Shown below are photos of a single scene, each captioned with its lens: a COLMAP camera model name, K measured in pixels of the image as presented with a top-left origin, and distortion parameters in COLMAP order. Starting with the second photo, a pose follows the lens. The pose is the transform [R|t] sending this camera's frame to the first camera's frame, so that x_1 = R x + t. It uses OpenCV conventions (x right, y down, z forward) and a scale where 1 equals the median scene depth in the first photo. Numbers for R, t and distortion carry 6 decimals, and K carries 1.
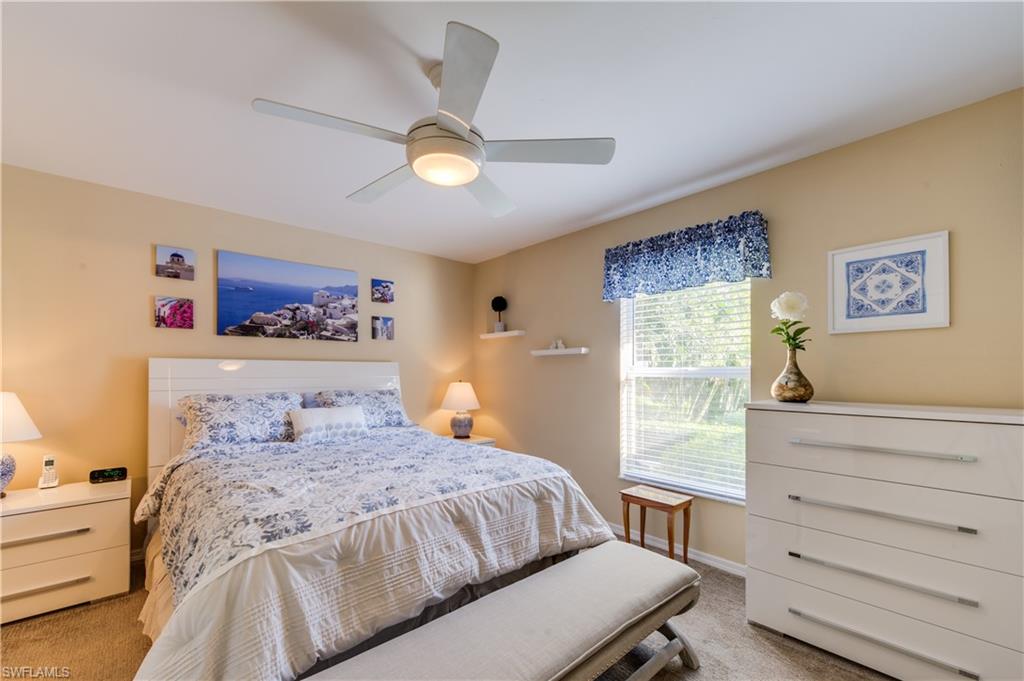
lens RADIAL K [[408.2, 0, 495.7], [0, 408.2, 369.3], [0, 0, 1]] dist [0.003847, -0.000065]
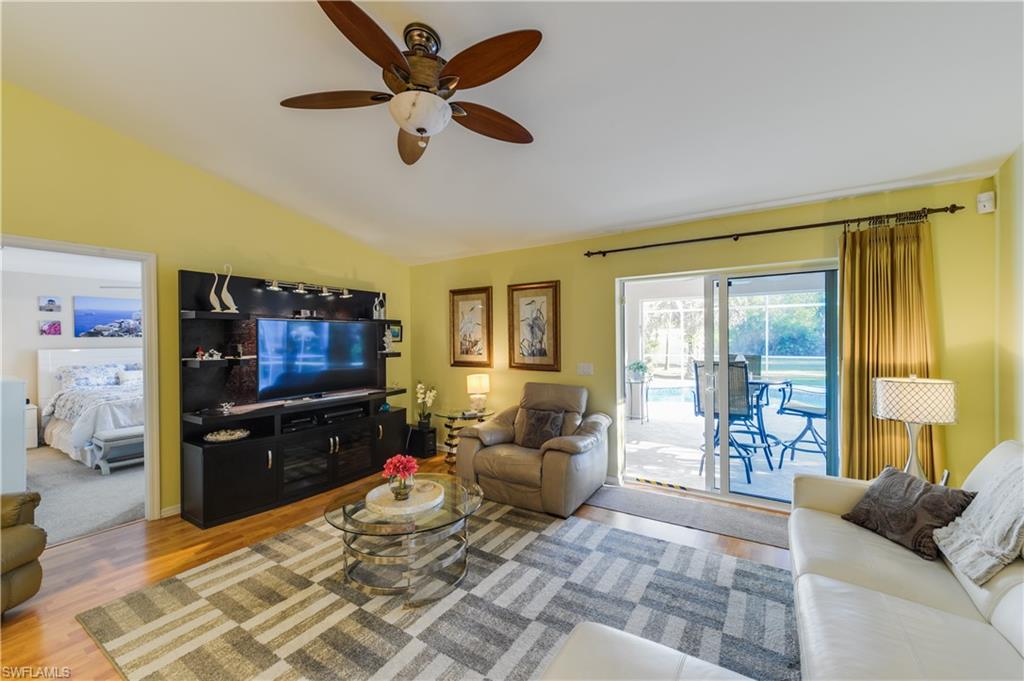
lens RADIAL K [[408.2, 0, 508.2], [0, 408.2, 339.6], [0, 0, 1]] dist [0.003847, -0.000065]
pose [[0.962452, -0.008083, 0.271333, 0.923196], [0.003649, 0.999852, 0.016841, -0.103407], [-0.271429, -0.015218, 0.962338, -1.692725]]
